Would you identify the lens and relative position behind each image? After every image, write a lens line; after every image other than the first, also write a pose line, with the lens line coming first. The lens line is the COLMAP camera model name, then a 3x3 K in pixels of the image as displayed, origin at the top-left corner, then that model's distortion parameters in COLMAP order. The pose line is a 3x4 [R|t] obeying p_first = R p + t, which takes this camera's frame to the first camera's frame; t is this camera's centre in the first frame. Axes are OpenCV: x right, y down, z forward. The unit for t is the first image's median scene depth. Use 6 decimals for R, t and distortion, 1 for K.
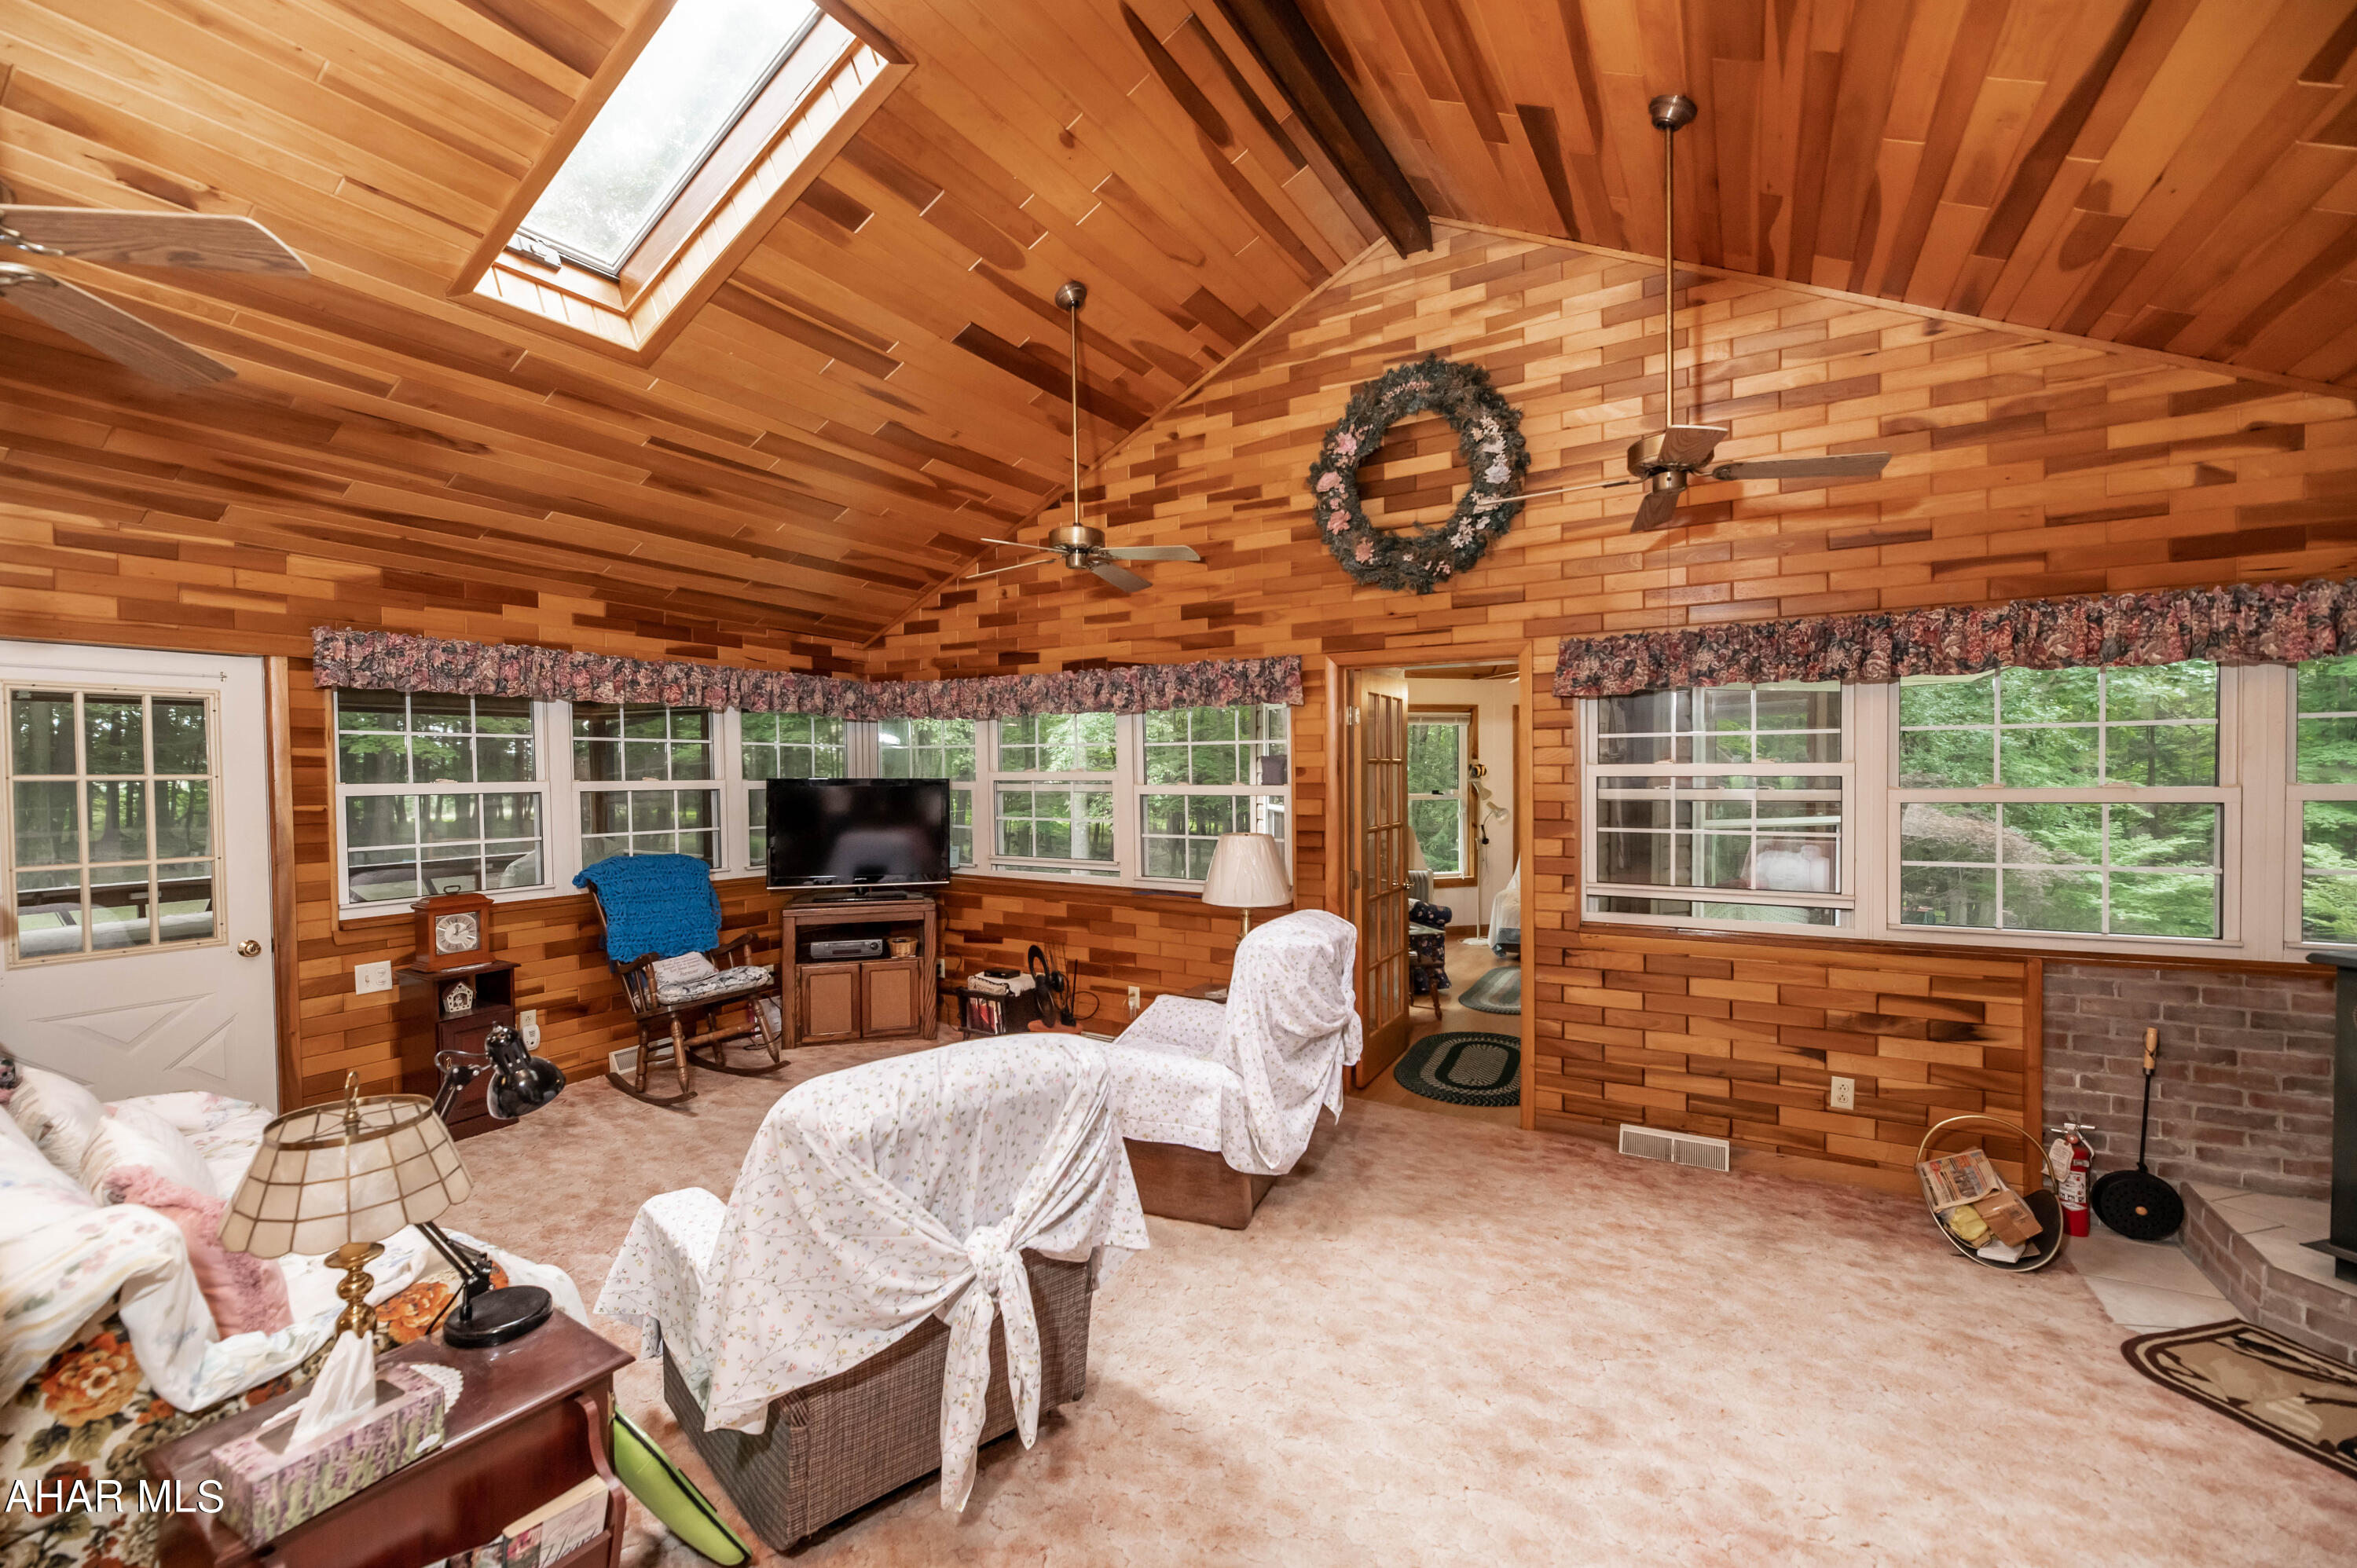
lens RADIAL K [[972.6, 0, 1169.8], [0, 972.6, 786.0], [0, 0, 1]] dist [0.000910, -0.003901]
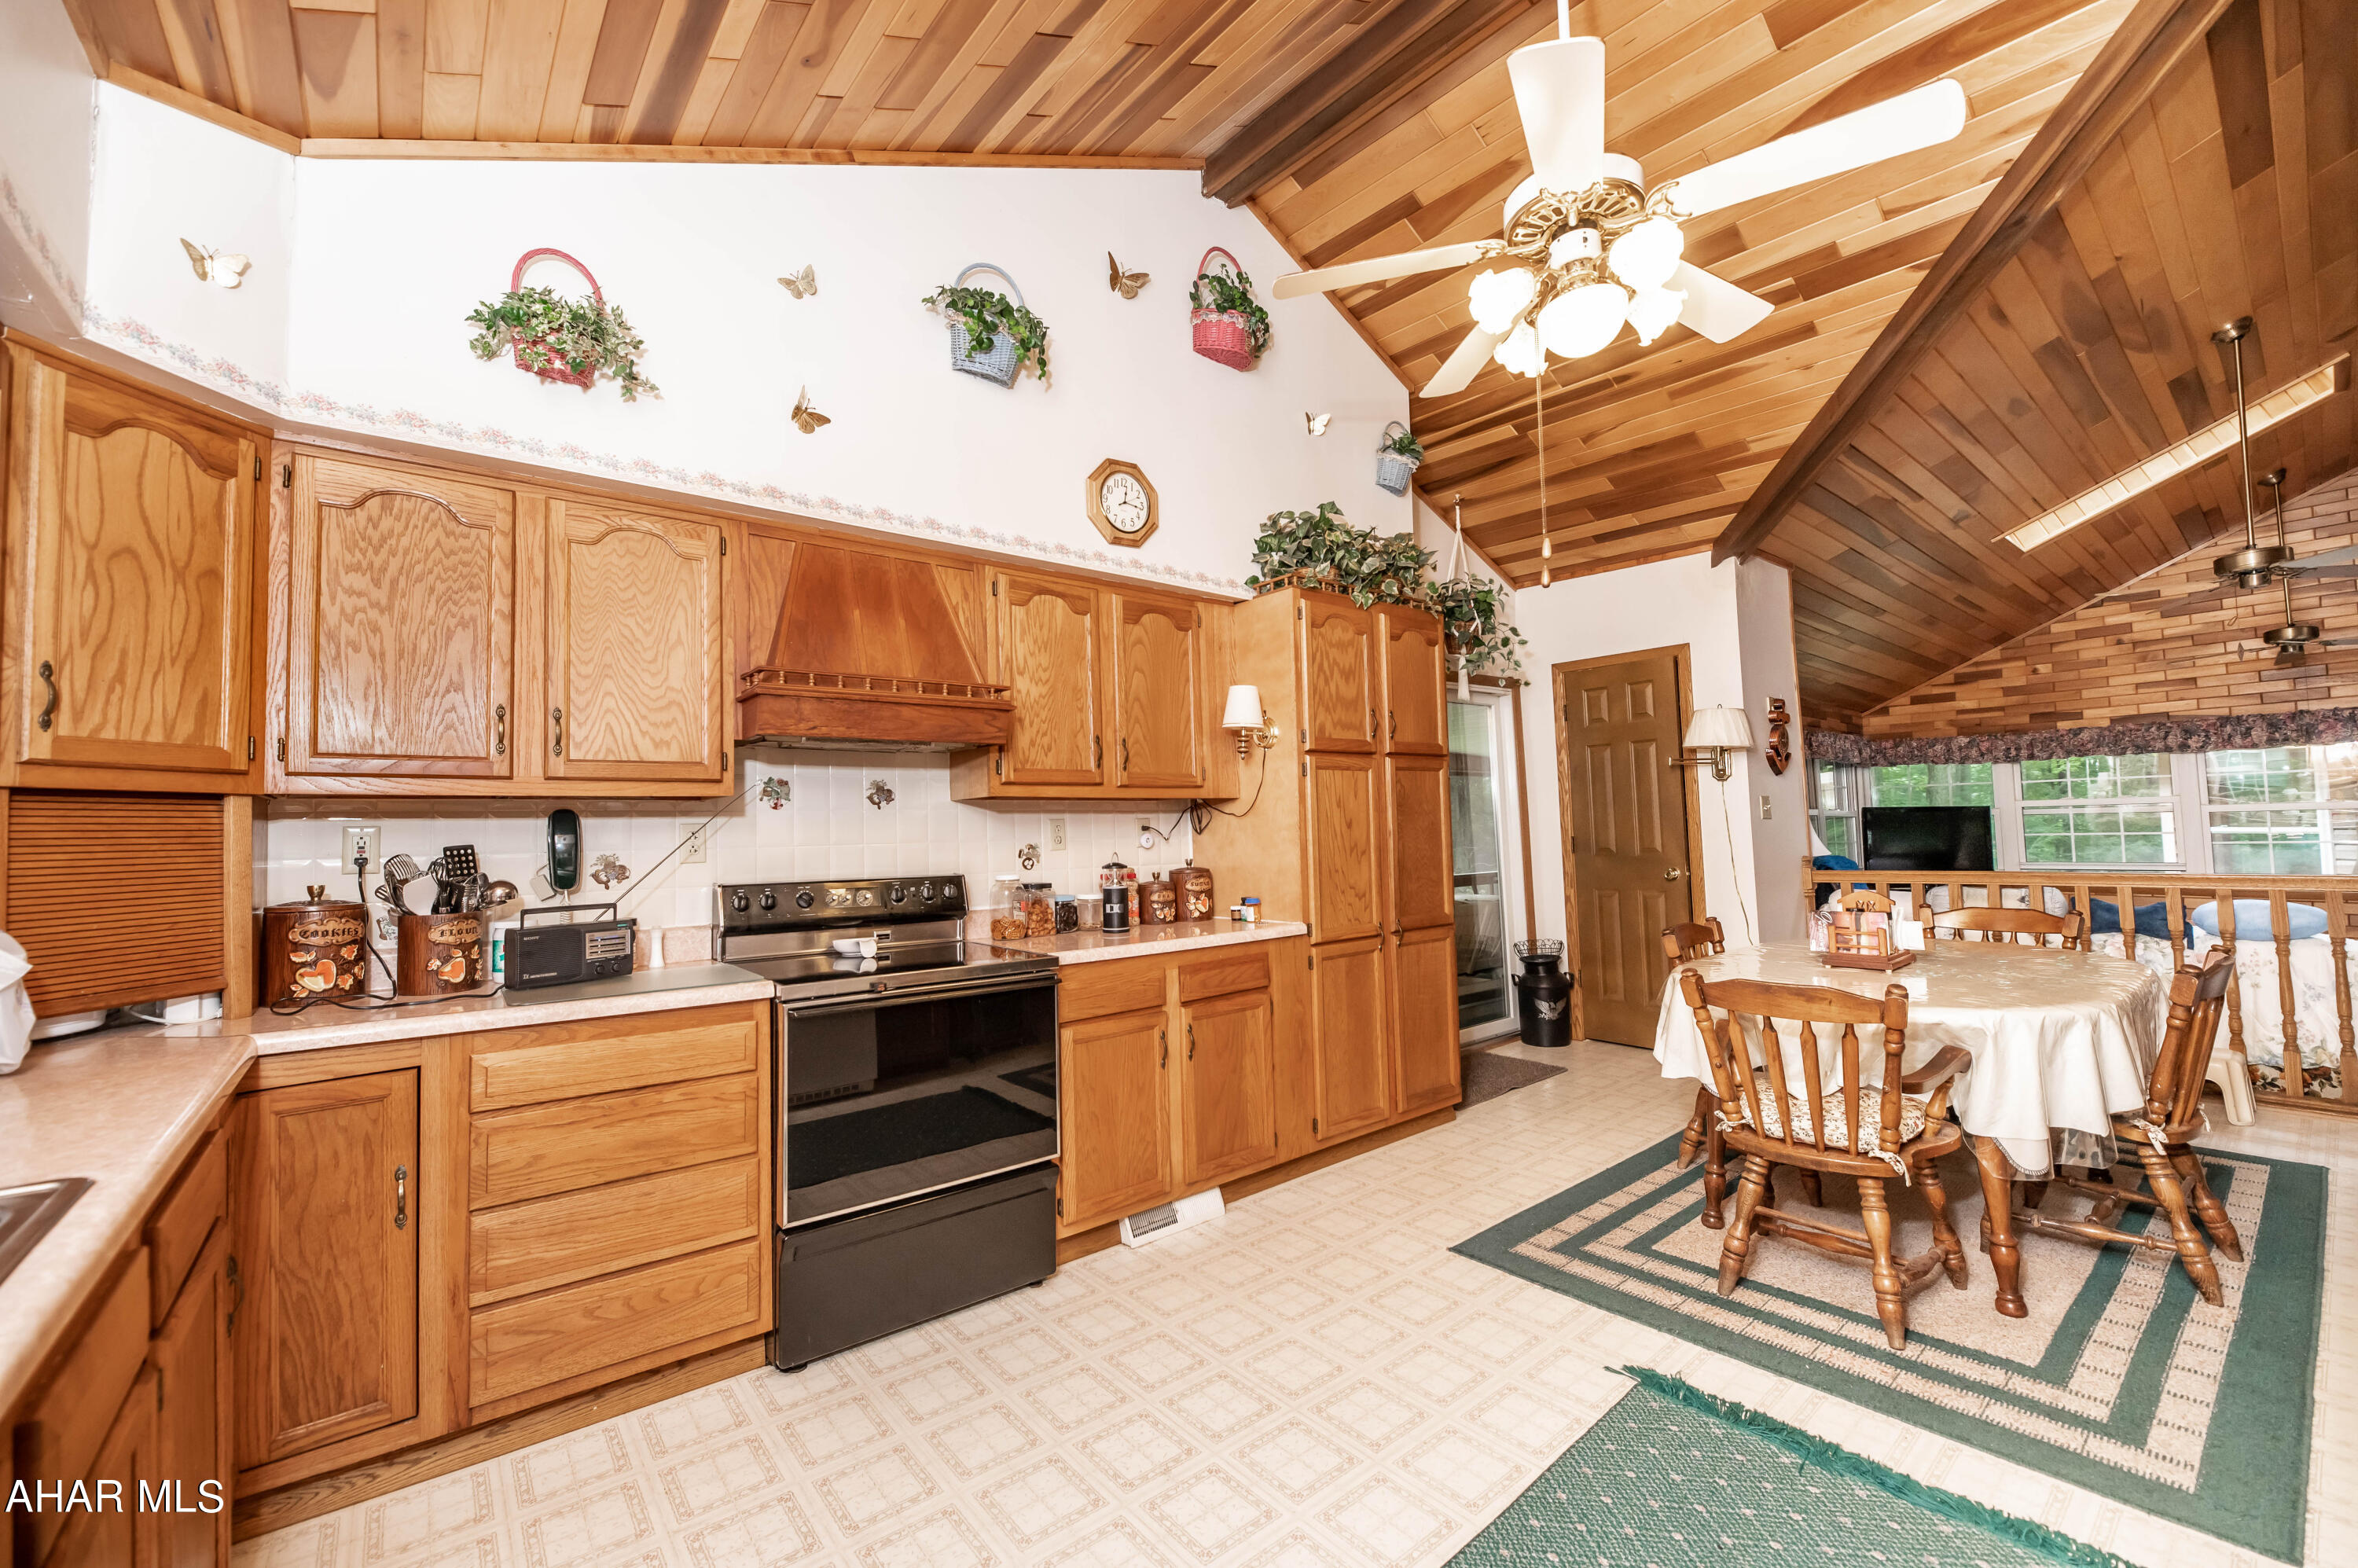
lens RADIAL K [[949.0, 0, 1170.7], [0, 949.0, 785.6], [0, 0, 1]] dist [0.001373, -0.004447]
pose [[0.936821, -0.030419, -0.348485, -1.176548], [0.006733, 0.997595, -0.068980, 0.067091], [0.349745, 0.062275, 0.934773, -0.923977]]
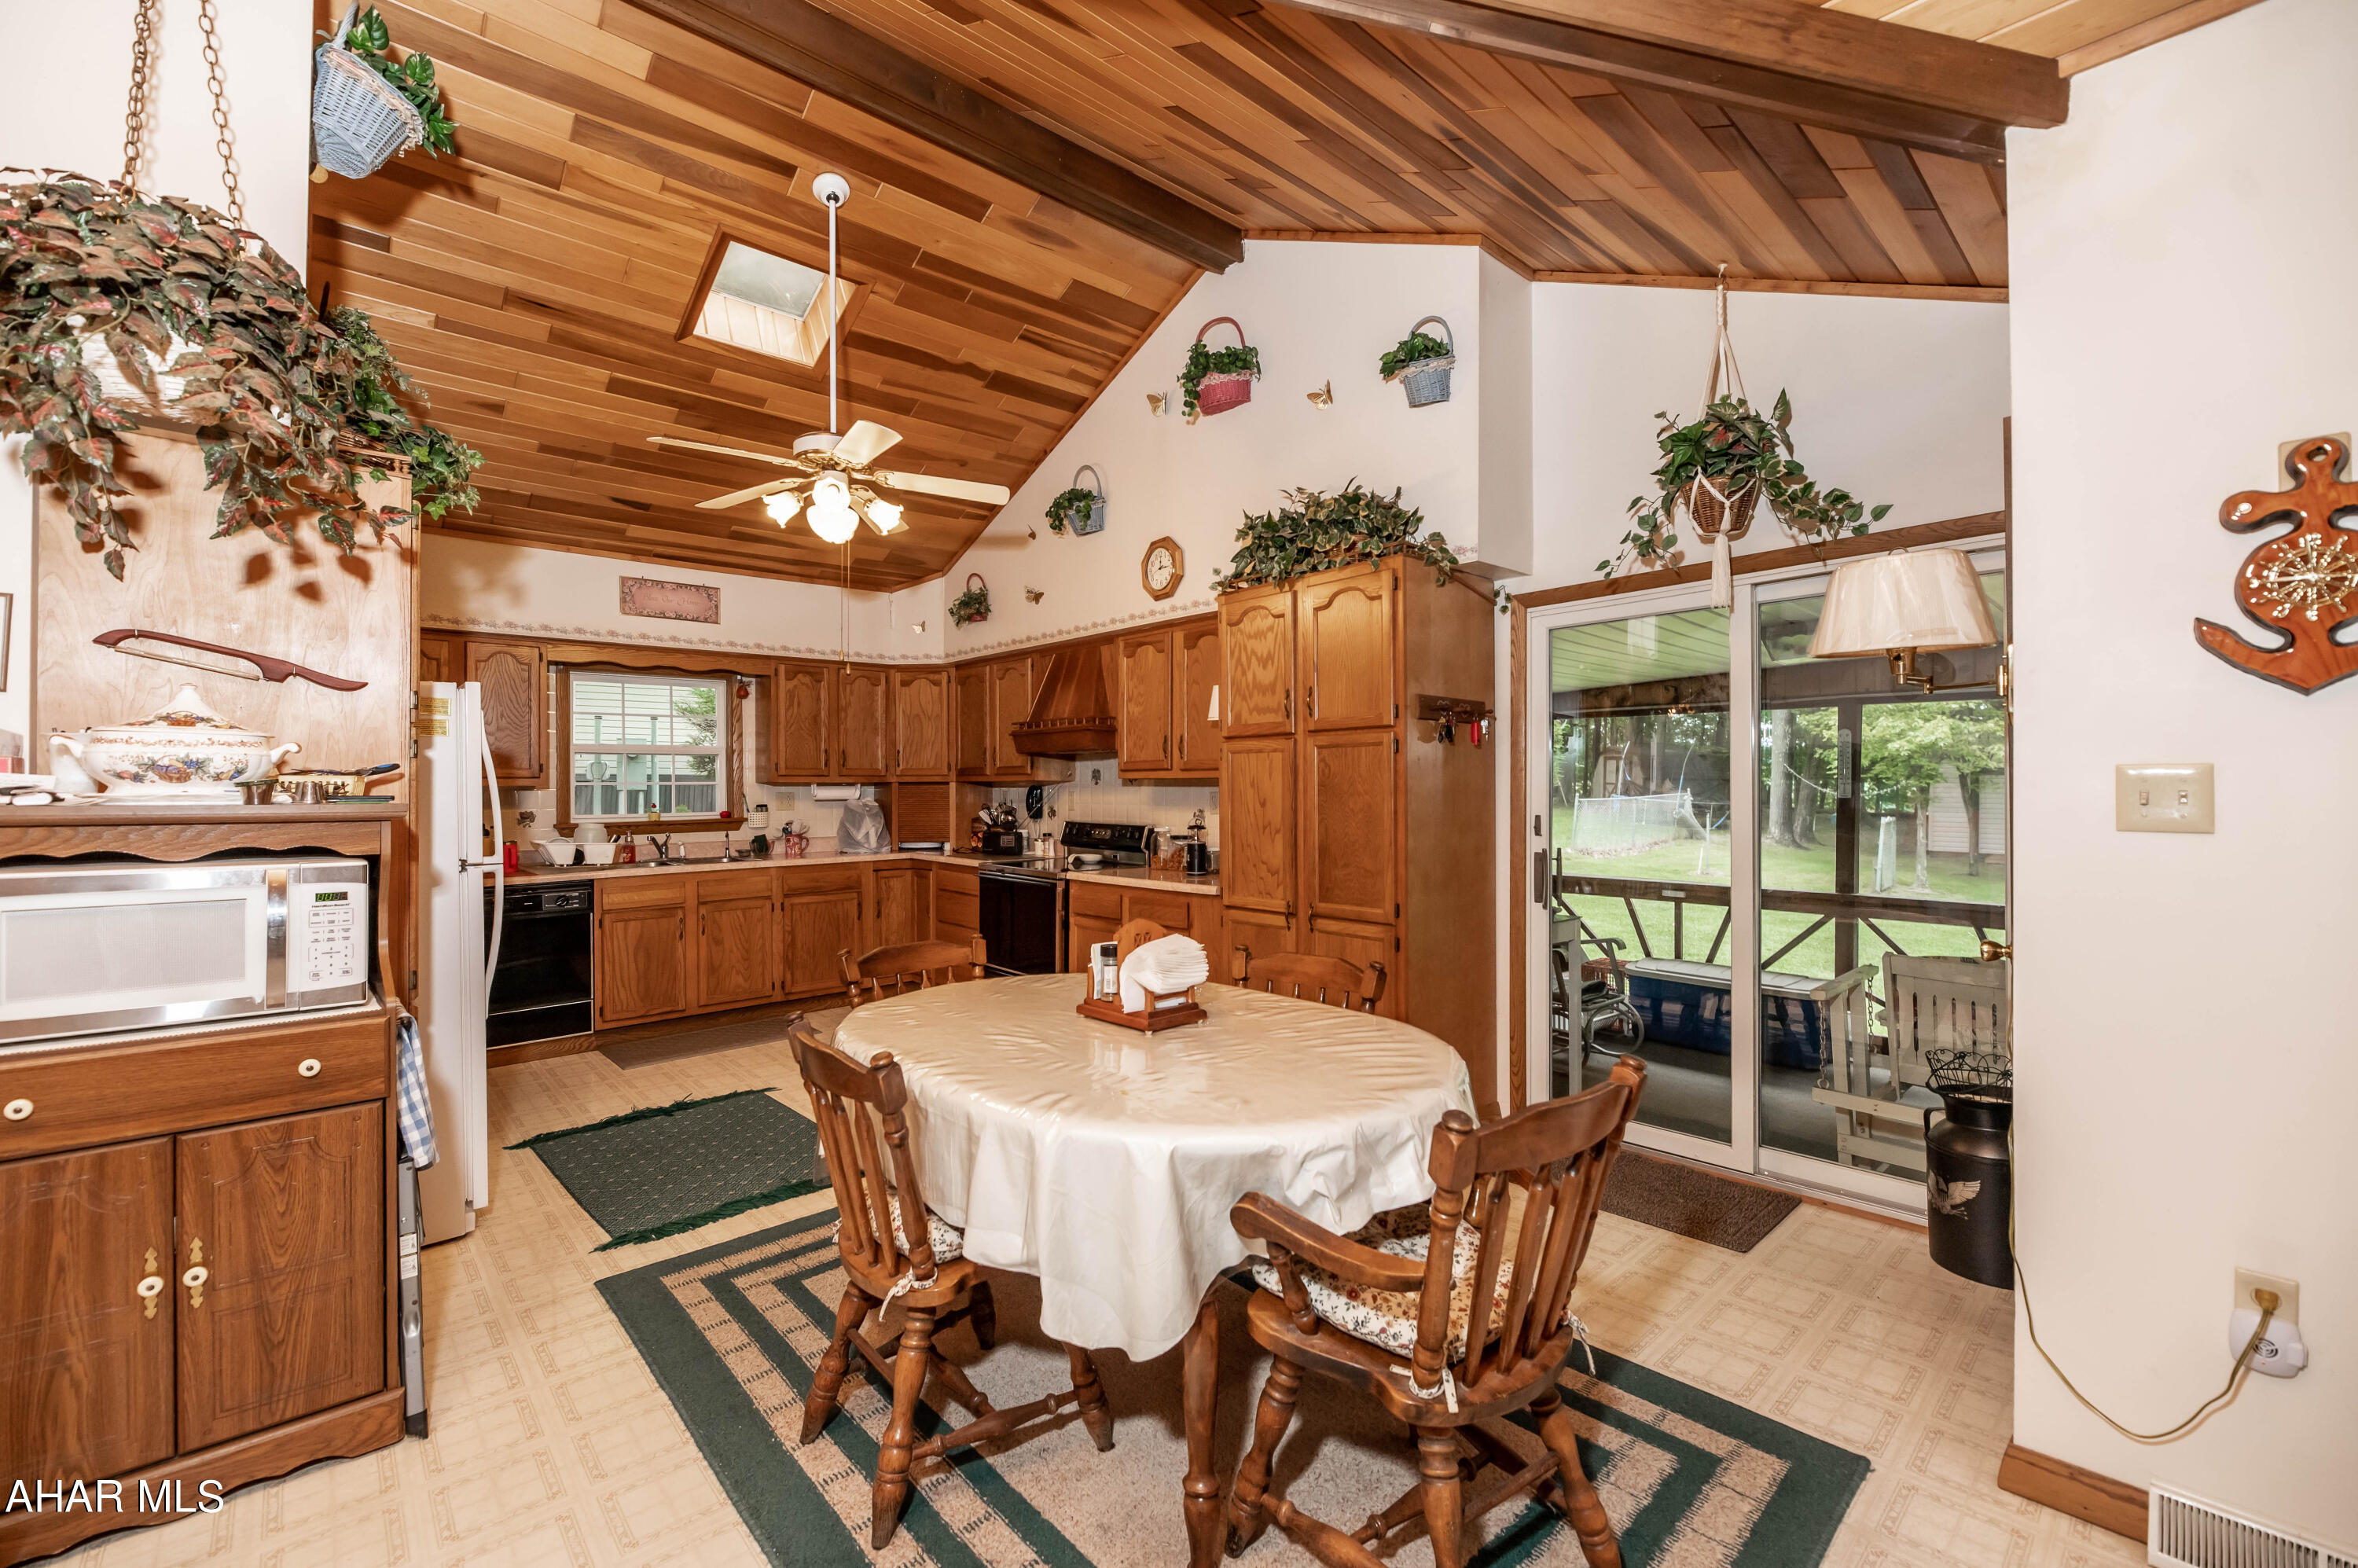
lens RADIAL K [[959.7, 0, 1171.4], [0, 959.7, 786.2], [0, 0, 1]] dist [0.001716, -0.004430]
pose [[-0.290017, 0.004729, -0.957010, -0.395404], [-0.021012, 0.999715, 0.011307, 0.017459], [0.956791, 0.023388, -0.289835, 0.149944]]
